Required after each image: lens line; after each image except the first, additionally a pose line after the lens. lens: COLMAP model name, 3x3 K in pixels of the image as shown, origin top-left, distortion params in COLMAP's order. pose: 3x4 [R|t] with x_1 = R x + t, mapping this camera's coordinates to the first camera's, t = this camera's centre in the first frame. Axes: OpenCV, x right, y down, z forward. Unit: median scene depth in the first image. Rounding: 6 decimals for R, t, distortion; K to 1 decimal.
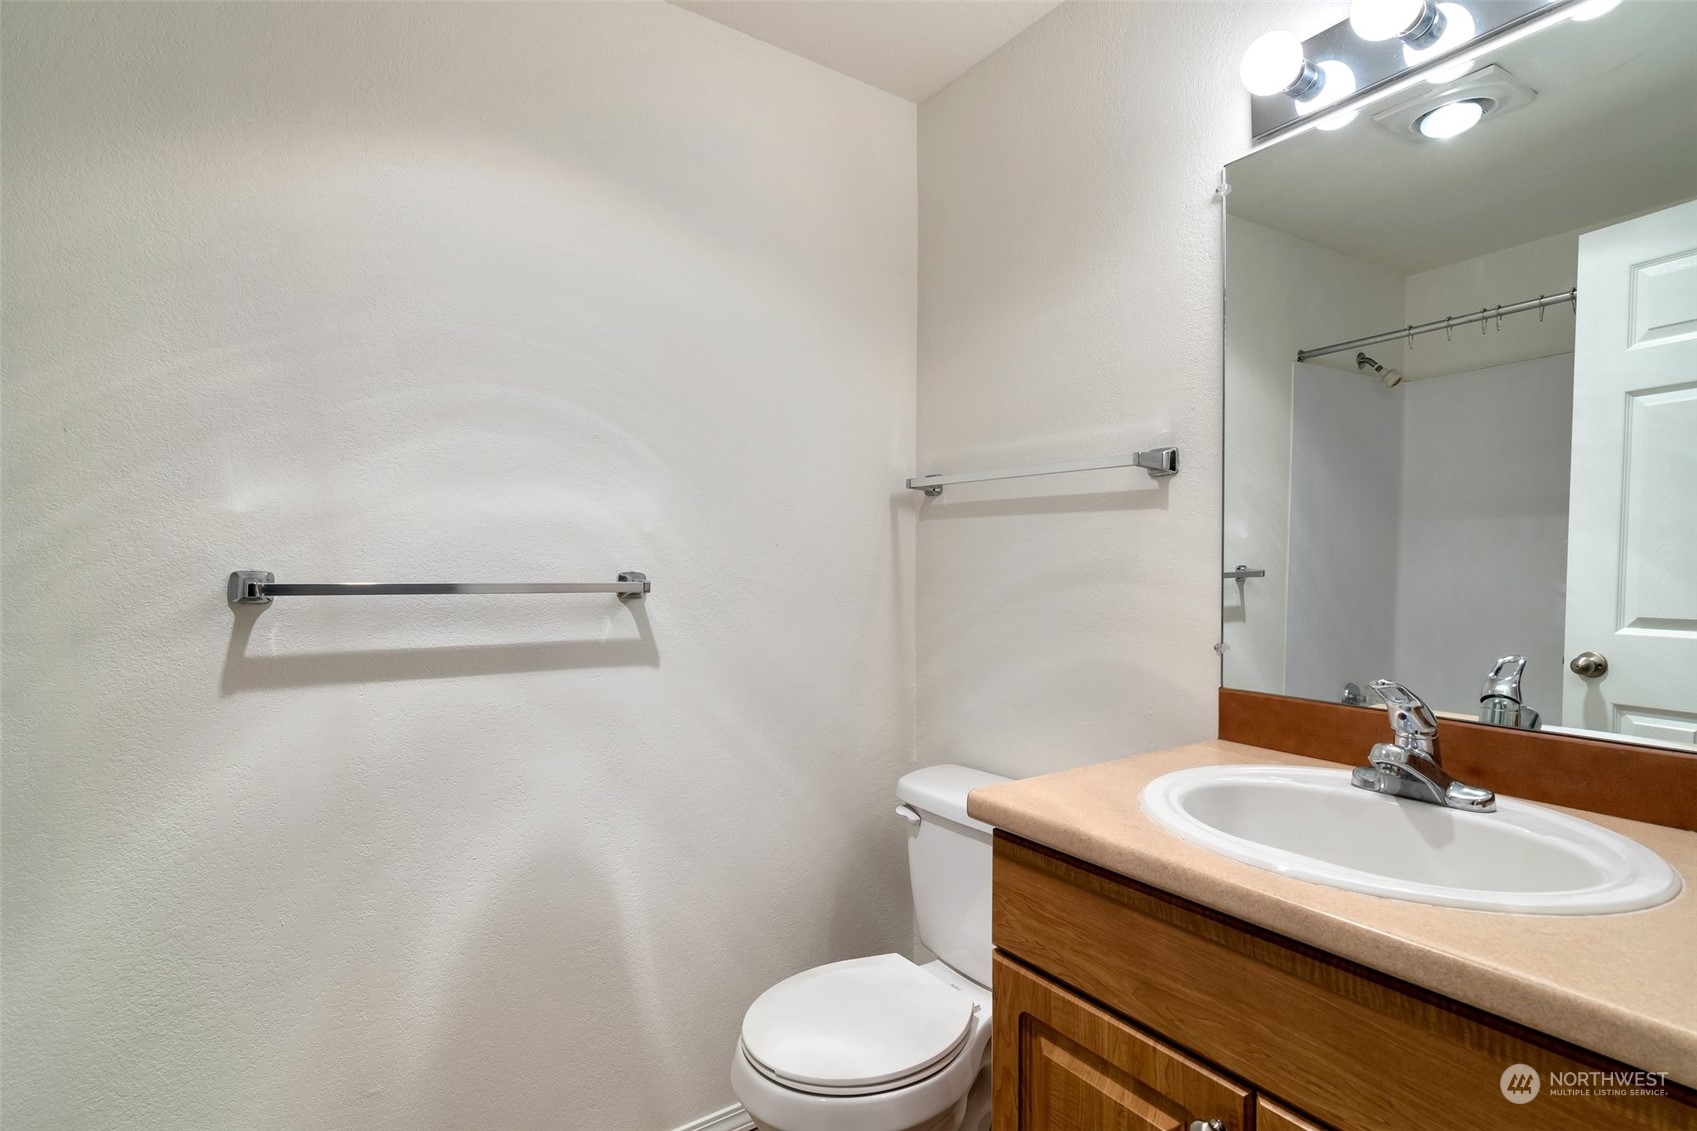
lens RADIAL K [[843.4, 0, 809.9], [0, 843.4, 558.1], [0, 0, 1]] dist [-0.000029, 0.001977]
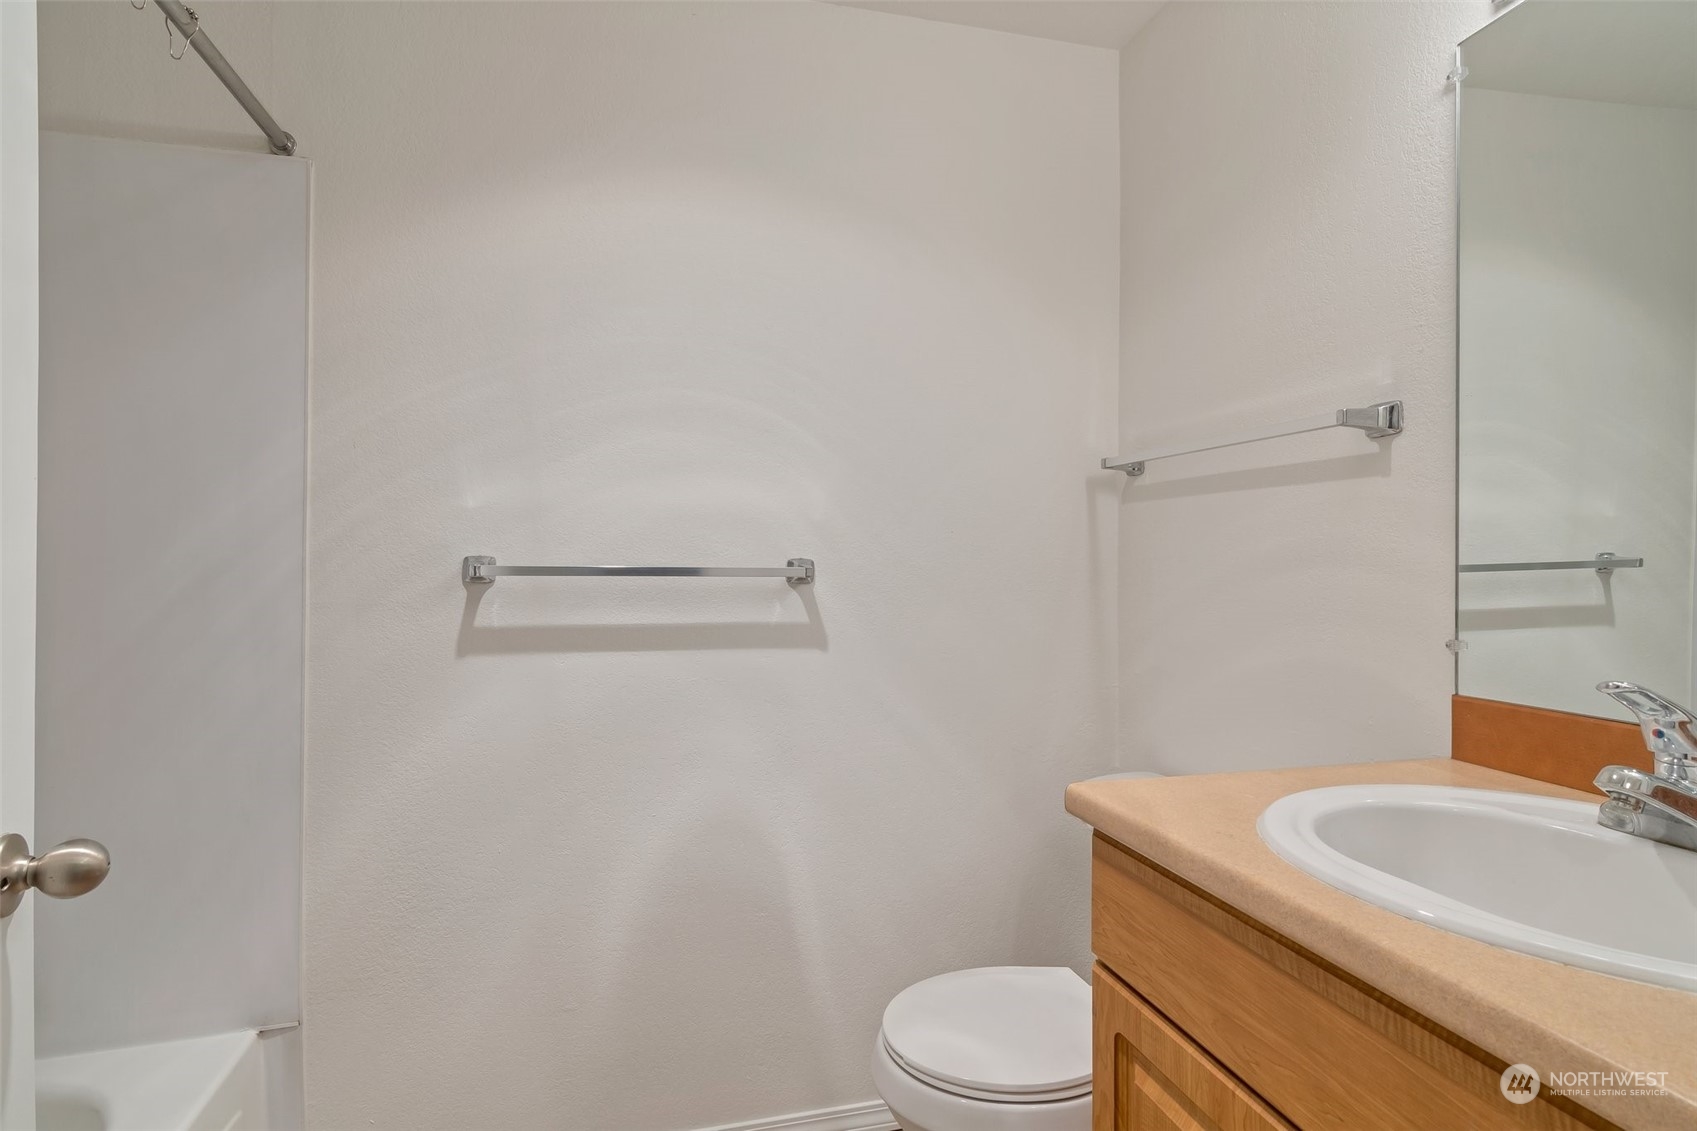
lens RADIAL K [[861.2, 0, 816.9], [0, 861.2, 555.5], [0, 0, 1]] dist [0.002085, 0.009436]
pose [[0.935281, -0.007403, -0.353827, 0.272046], [0.004726, 0.999953, -0.008431, 0.032559], [0.353873, 0.006214, 0.935273, 0.018043]]
